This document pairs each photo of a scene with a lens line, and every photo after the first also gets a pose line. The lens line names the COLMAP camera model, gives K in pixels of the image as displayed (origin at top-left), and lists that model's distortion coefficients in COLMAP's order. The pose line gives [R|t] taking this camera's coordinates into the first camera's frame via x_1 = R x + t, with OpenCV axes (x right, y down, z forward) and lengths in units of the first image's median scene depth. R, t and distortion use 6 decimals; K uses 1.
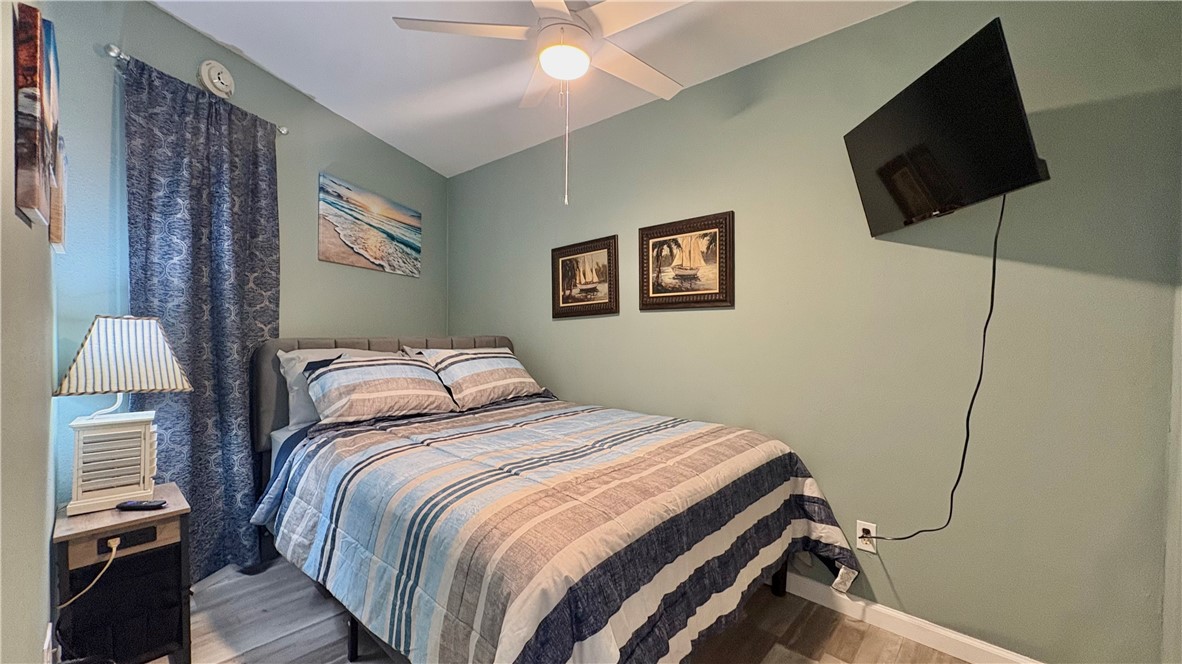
lens RADIAL K [[481.2, 0, 582.9], [0, 481.2, 331.2], [0, 0, 1]] dist [-0.000399, -0.000011]
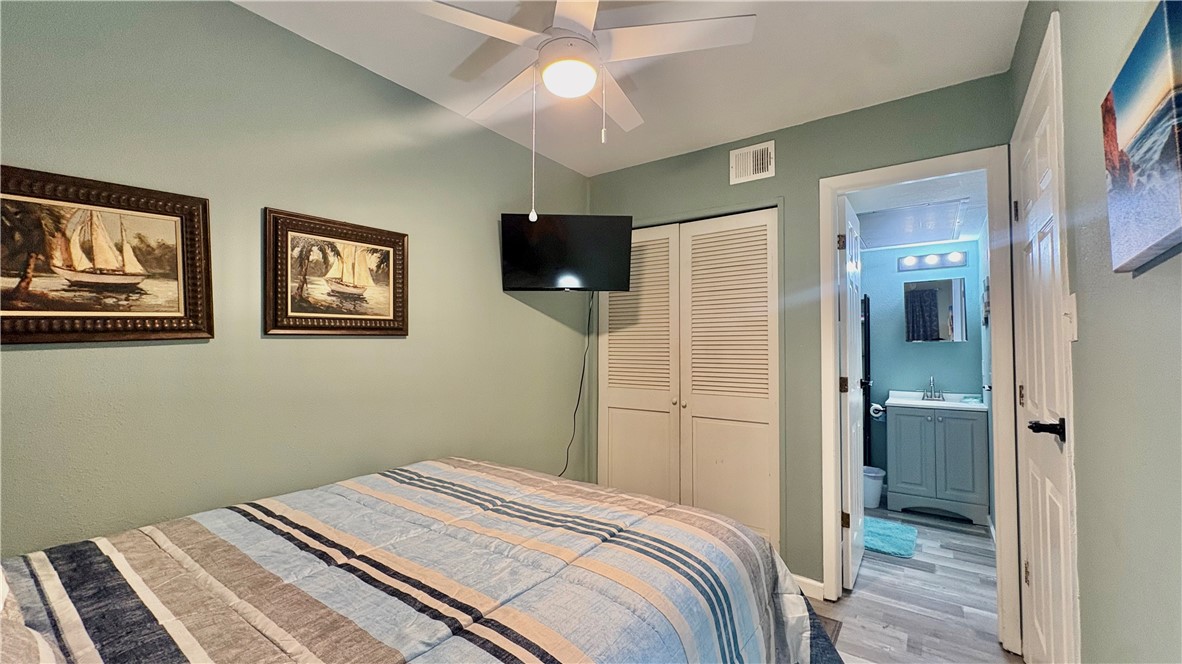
lens RADIAL K [[481.2, 0, 582.9], [0, 481.2, 331.2], [0, 0, 1]] dist [-0.000399, -0.000011]
pose [[-0.131610, 0.064867, 0.989177, -0.584910], [0.056428, 0.996729, -0.057855, 0.011351], [-0.989694, 0.048203, -0.134839, 0.706186]]
